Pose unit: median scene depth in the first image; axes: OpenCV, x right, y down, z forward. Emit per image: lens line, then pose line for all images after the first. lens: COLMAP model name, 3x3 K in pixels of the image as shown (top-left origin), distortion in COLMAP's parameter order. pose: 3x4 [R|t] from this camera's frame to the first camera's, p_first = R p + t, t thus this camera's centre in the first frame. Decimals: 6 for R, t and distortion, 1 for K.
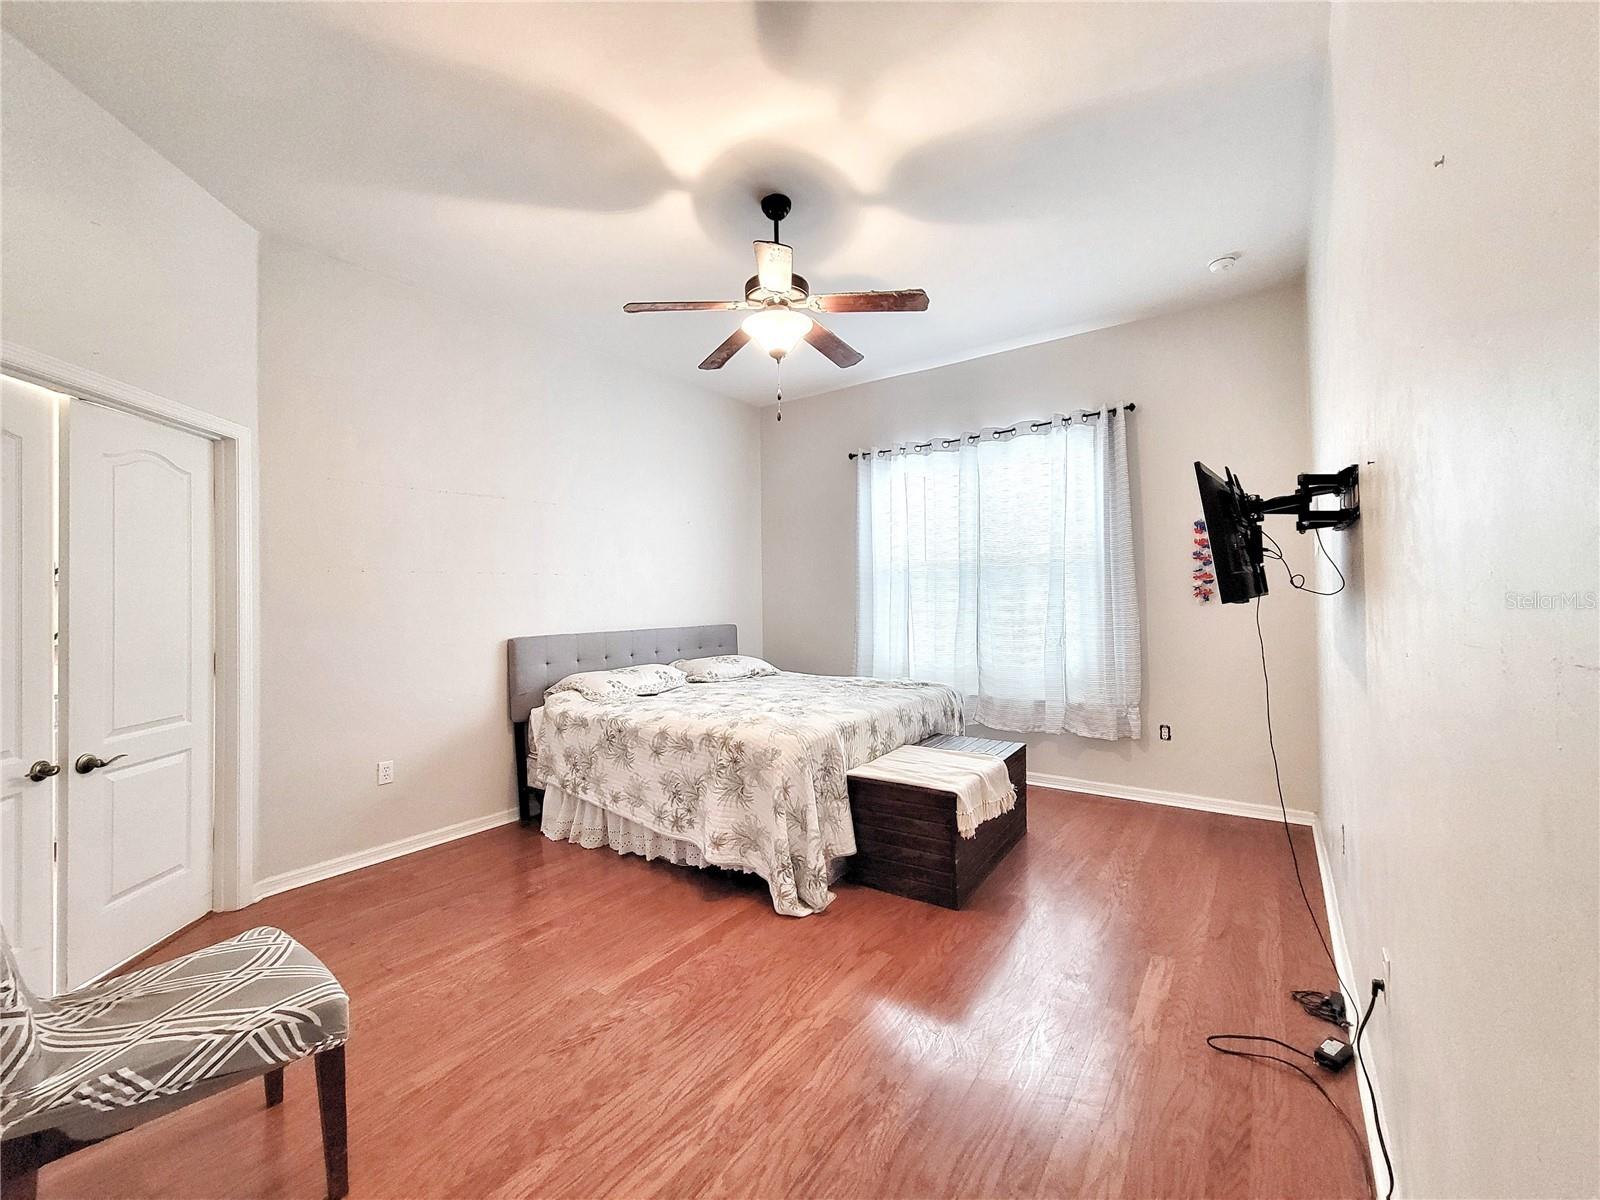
lens RADIAL K [[654.0, 0, 803.1], [0, 654.0, 598.8], [0, 0, 1]] dist [-0.001049, -0.000329]
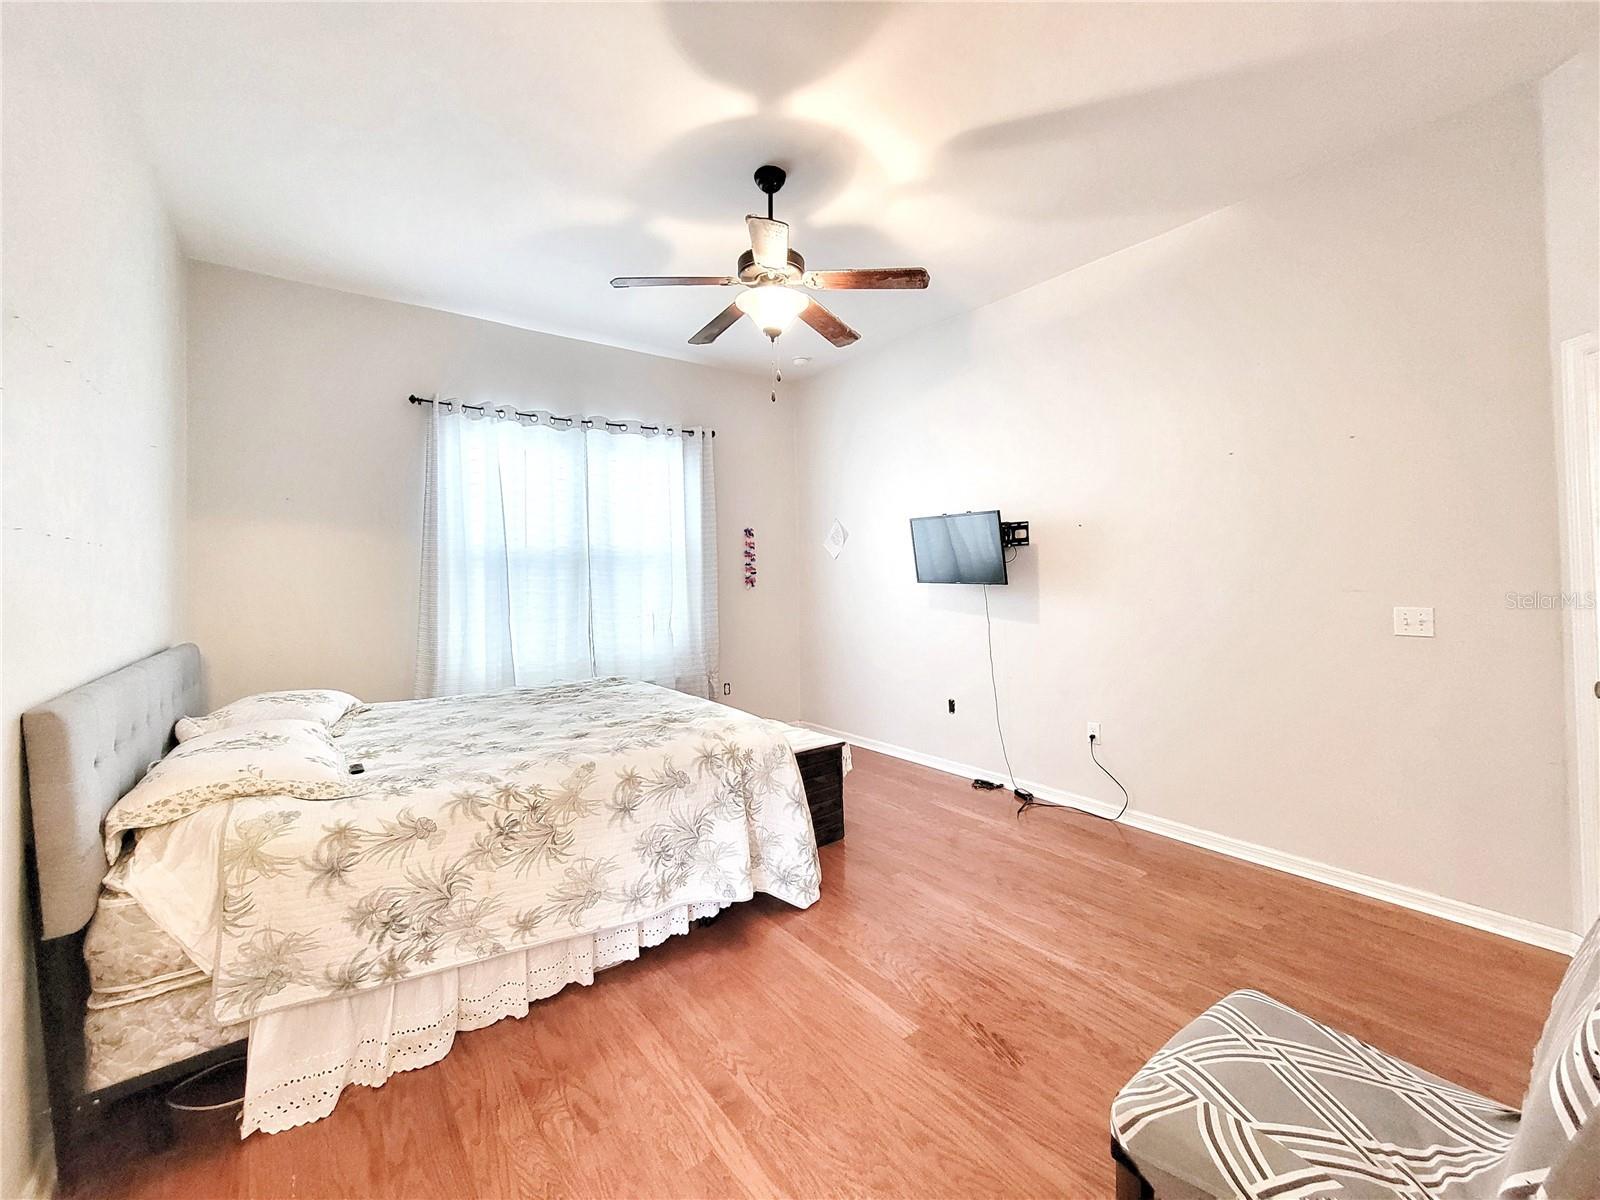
lens RADIAL K [[657.0, 0, 802.2], [0, 657.0, 574.6], [0, 0, 1]] dist [-0.001061, 0.000003]
pose [[0.293094, 0.005881, 0.956065, -0.791110], [0.018420, 0.999761, -0.011797, -0.005076], [-0.955906, 0.021069, 0.292916, 0.570267]]
